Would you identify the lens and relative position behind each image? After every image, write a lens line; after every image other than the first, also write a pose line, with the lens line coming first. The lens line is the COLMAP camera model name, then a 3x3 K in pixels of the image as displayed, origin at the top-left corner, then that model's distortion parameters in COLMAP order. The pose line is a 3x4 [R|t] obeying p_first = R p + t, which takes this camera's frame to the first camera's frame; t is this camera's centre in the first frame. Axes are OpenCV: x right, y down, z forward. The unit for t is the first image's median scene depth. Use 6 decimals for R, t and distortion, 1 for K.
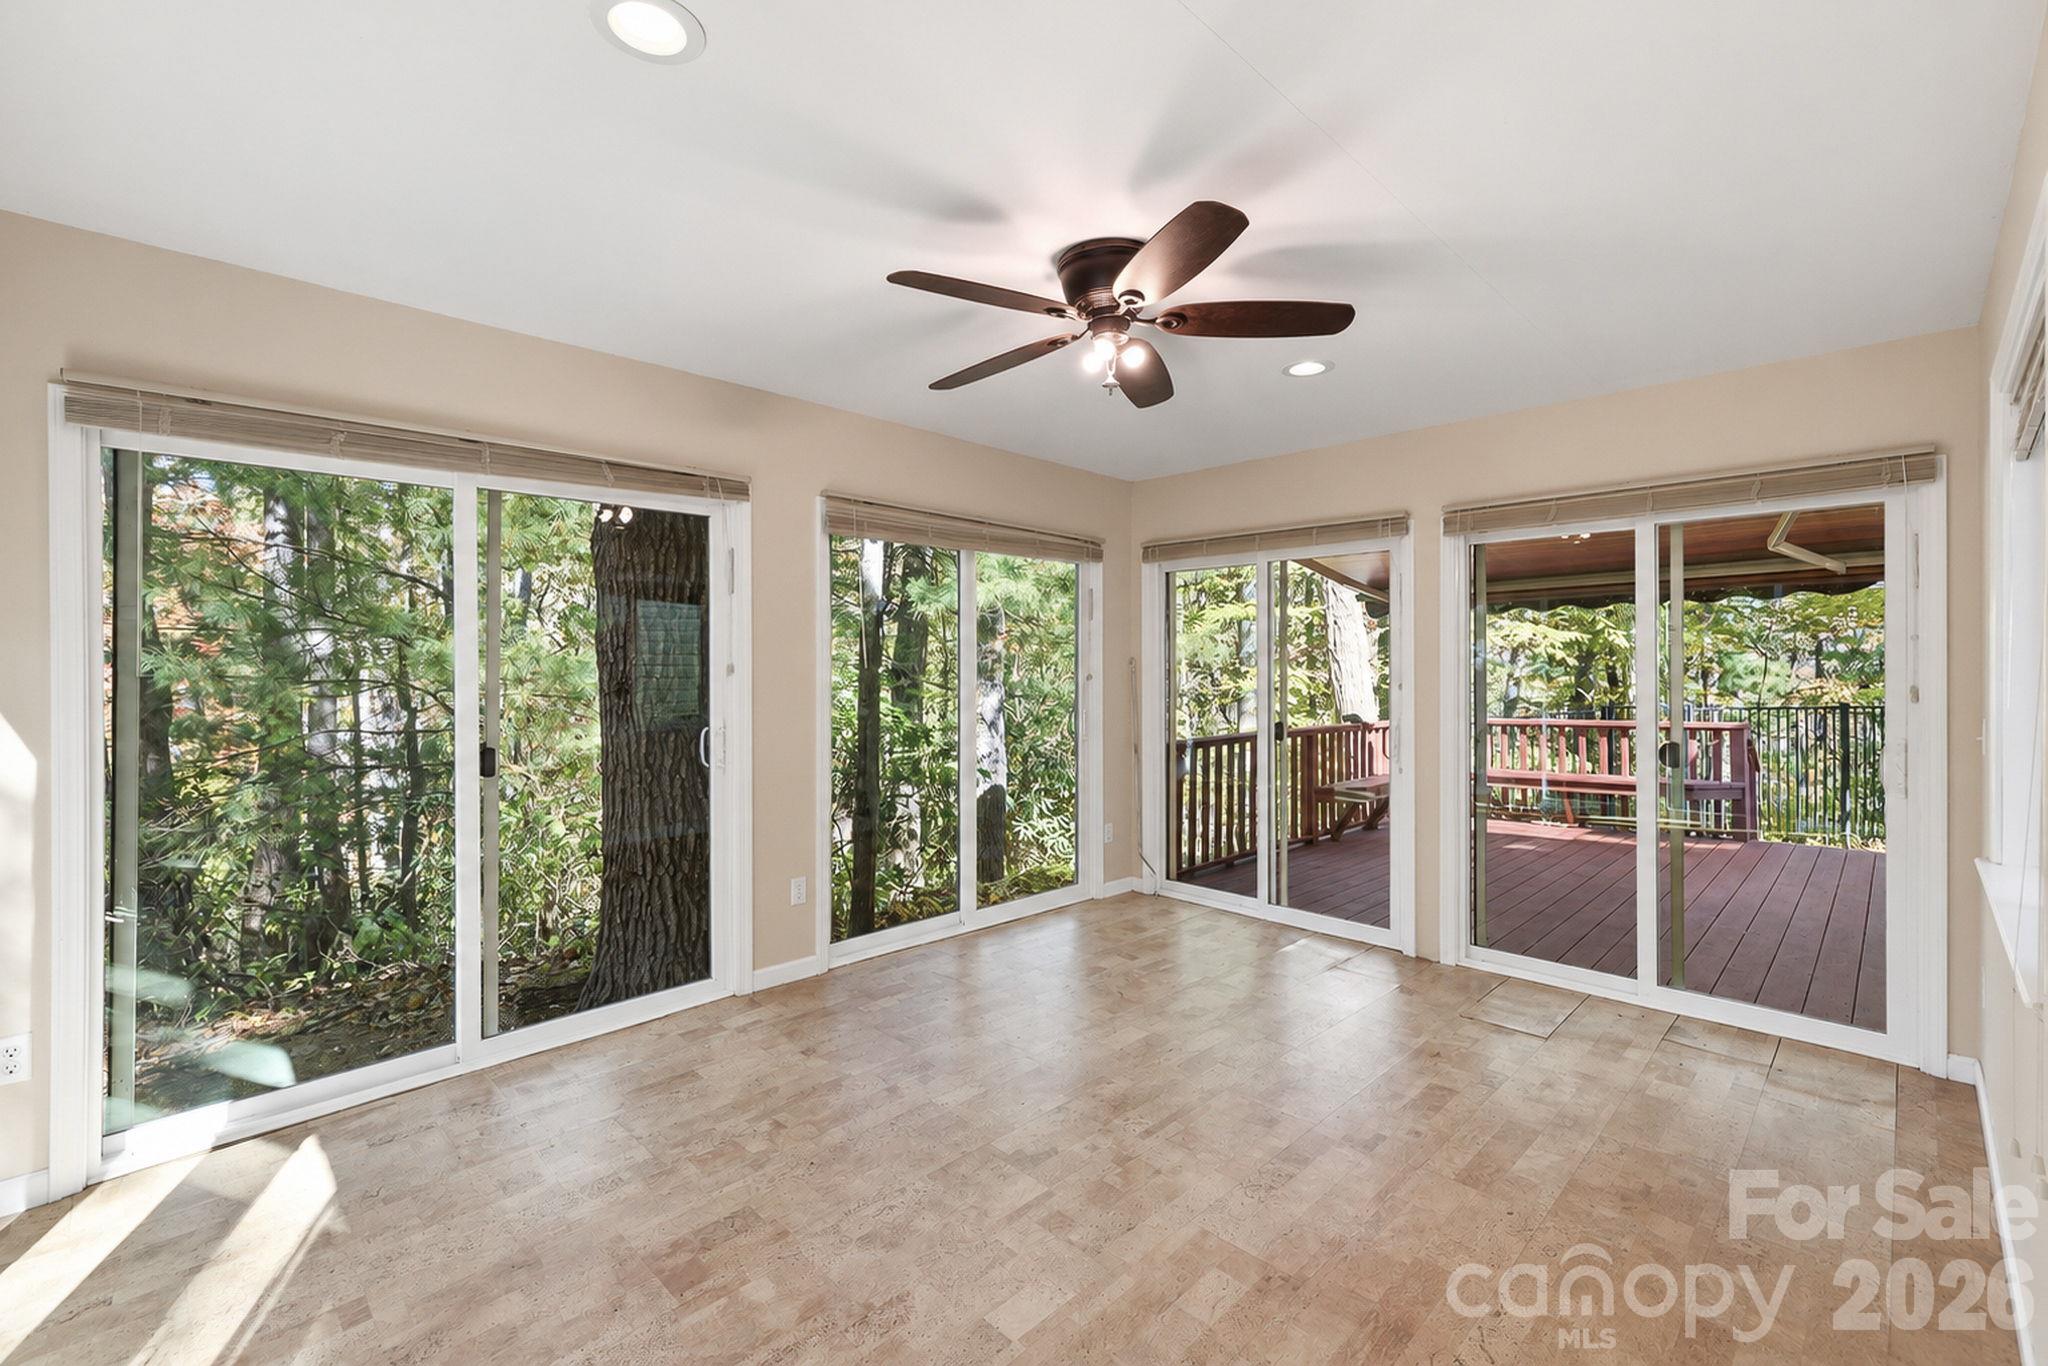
lens RADIAL K [[885.5, 0, 1024.5], [0, 885.5, 674.9], [0, 0, 1]] dist [-0.001002, 0.000097]
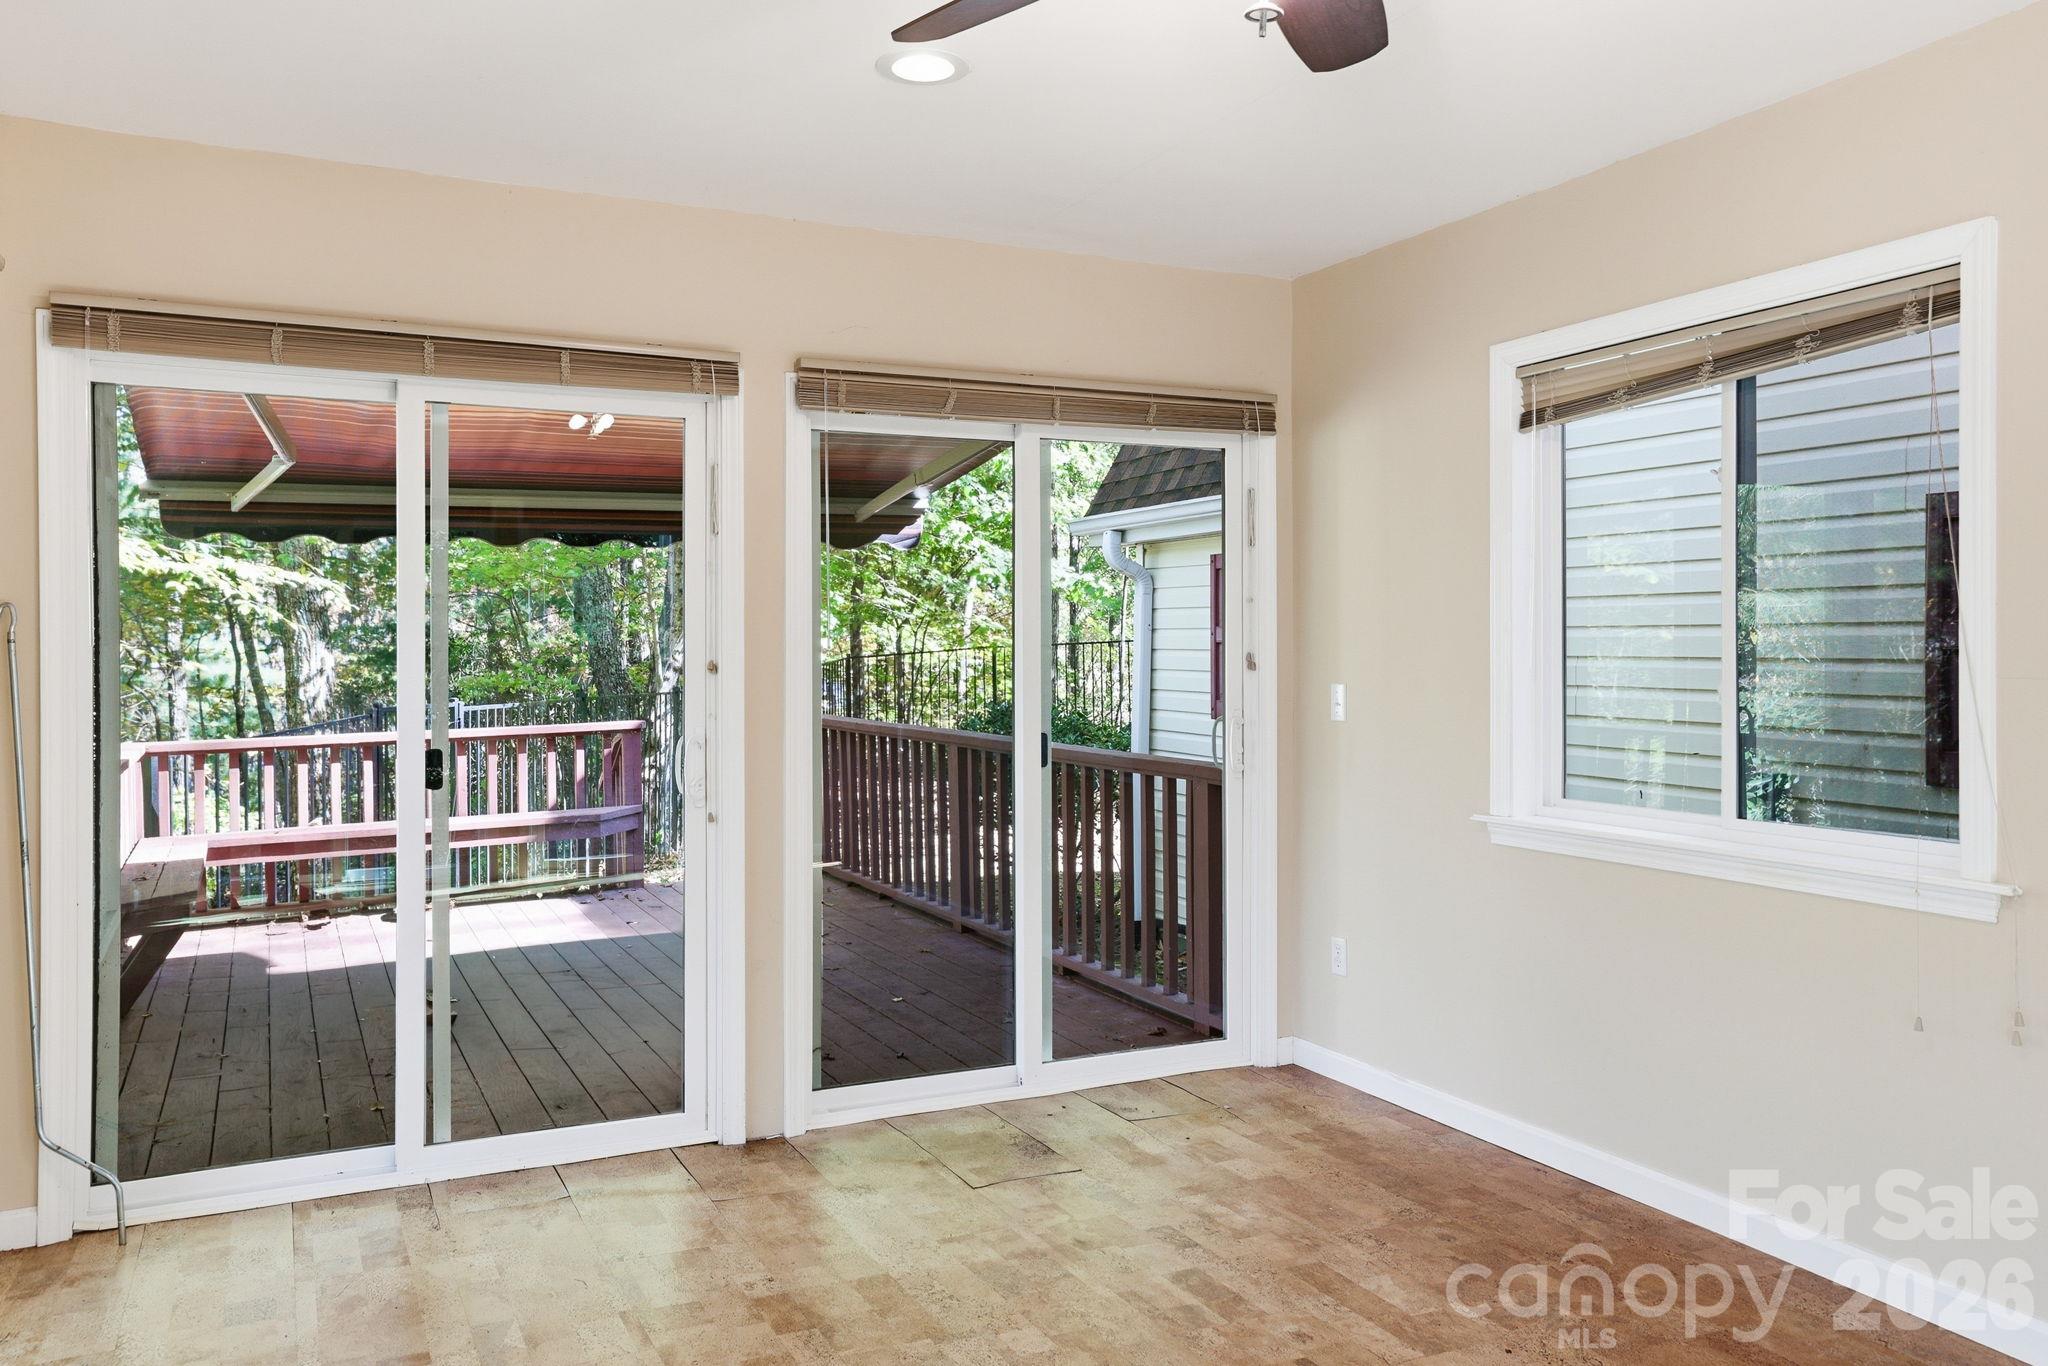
lens RADIAL K [[1539.7, 0, 1024.3], [0, 1539.7, 669.5], [0, 0, 1]] dist [0.014323, 0.000481]
pose [[0.326010, -0.014570, 0.945254, -0.430516], [0.013750, 0.999849, 0.010670, 0.007157], [-0.945266, 0.009519, 0.326161, 0.506277]]
